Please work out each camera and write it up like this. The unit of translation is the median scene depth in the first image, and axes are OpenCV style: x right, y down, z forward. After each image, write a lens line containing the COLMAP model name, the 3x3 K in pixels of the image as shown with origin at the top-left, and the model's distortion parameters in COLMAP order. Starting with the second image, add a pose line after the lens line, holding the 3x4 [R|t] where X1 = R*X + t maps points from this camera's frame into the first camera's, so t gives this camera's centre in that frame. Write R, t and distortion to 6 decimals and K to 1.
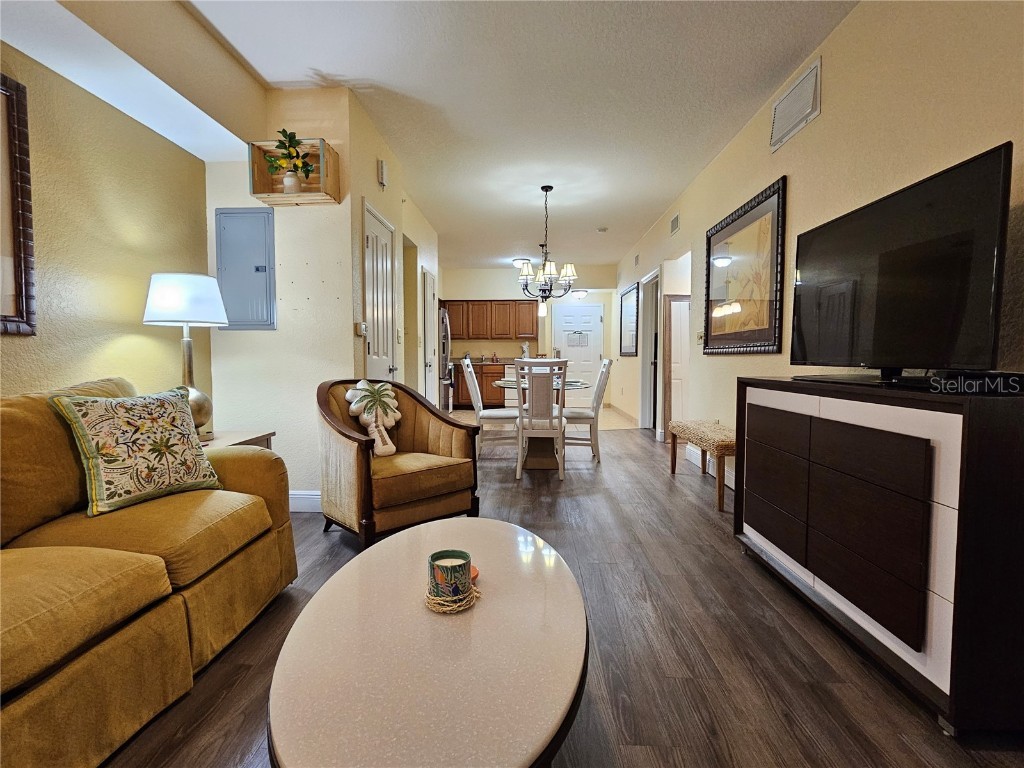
lens RADIAL K [[514.5, 0, 506.7], [0, 514.5, 382.6], [0, 0, 1]] dist [-0.002387, 0.001325]
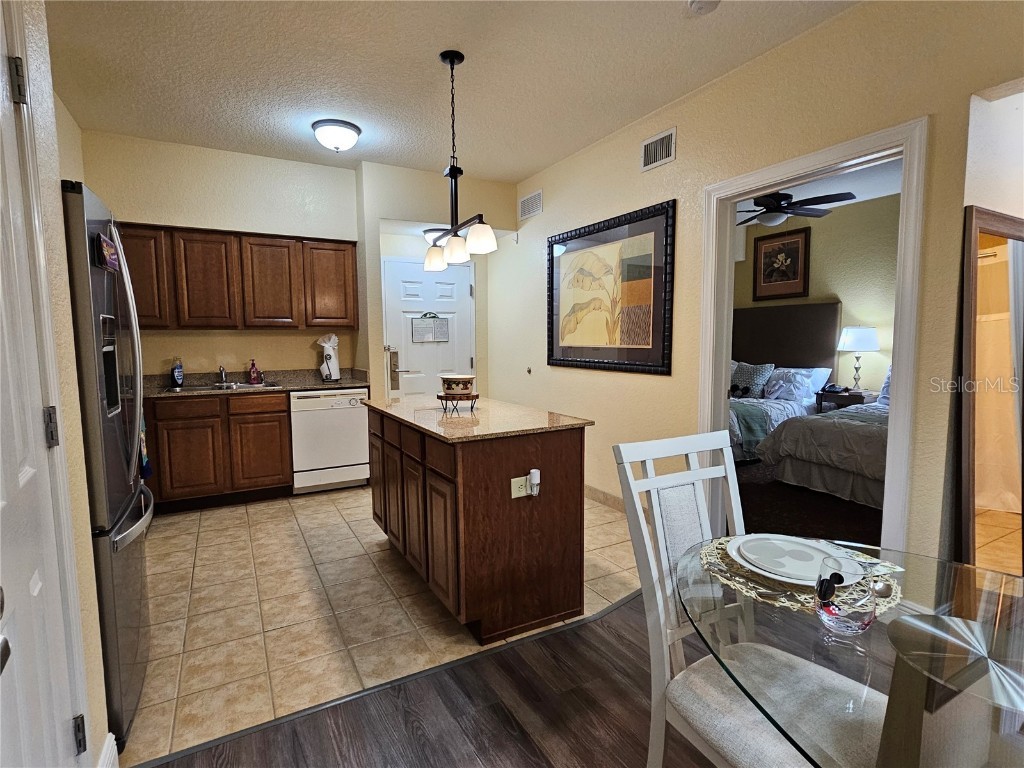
lens RADIAL K [[513.6, 0, 506.9], [0, 513.6, 386.1], [0, 0, 1]] dist [-0.006622, 0.002090]
pose [[0.850054, -0.055170, 0.523798, -0.069458], [0.034326, 0.998188, 0.049430, -0.051546], [-0.525575, -0.024038, 0.850407, 0.538216]]
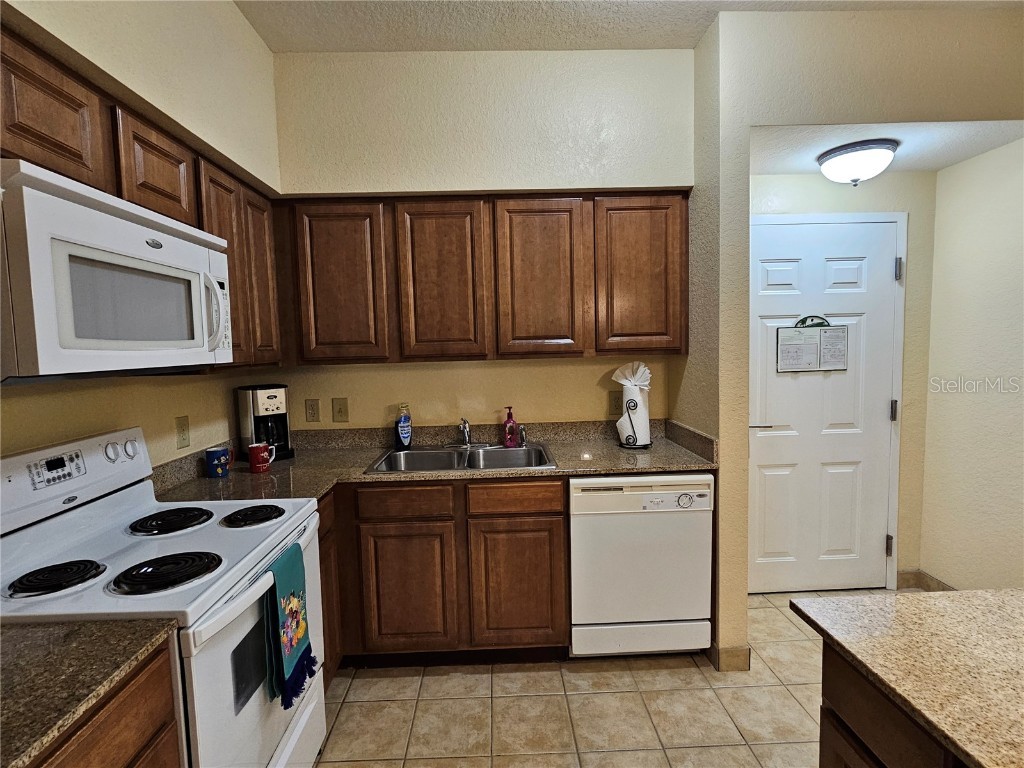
lens RADIAL K [[514.5, 0, 506.7], [0, 514.5, 382.6], [0, 0, 1]] dist [-0.002387, 0.001325]
pose [[0.996607, -0.032800, 0.075488, -0.044509], [0.030915, 0.999183, 0.026012, -0.079244], [-0.076279, -0.023590, 0.996807, 0.759373]]
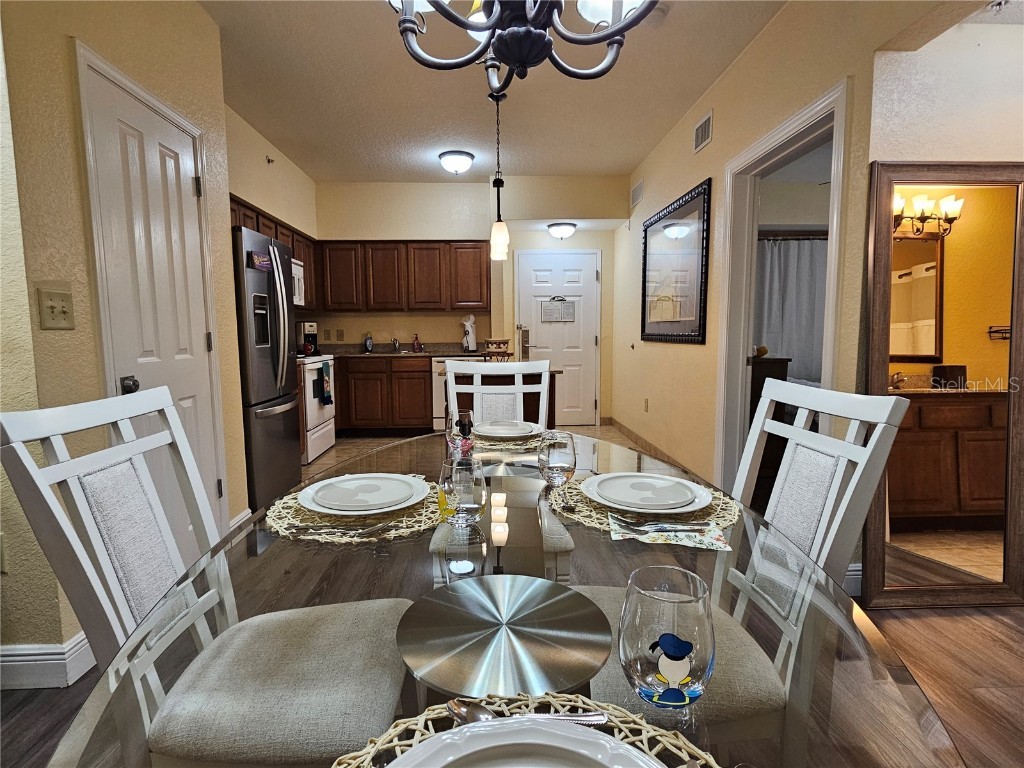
lens RADIAL K [[514.5, 0, 506.7], [0, 514.5, 382.6], [0, 0, 1]] dist [-0.002387, 0.001325]
pose [[0.996095, -0.016373, 0.086755, 0.027448], [0.012473, 0.998896, 0.045300, -0.029757], [-0.087400, -0.044041, 0.995199, 0.423671]]
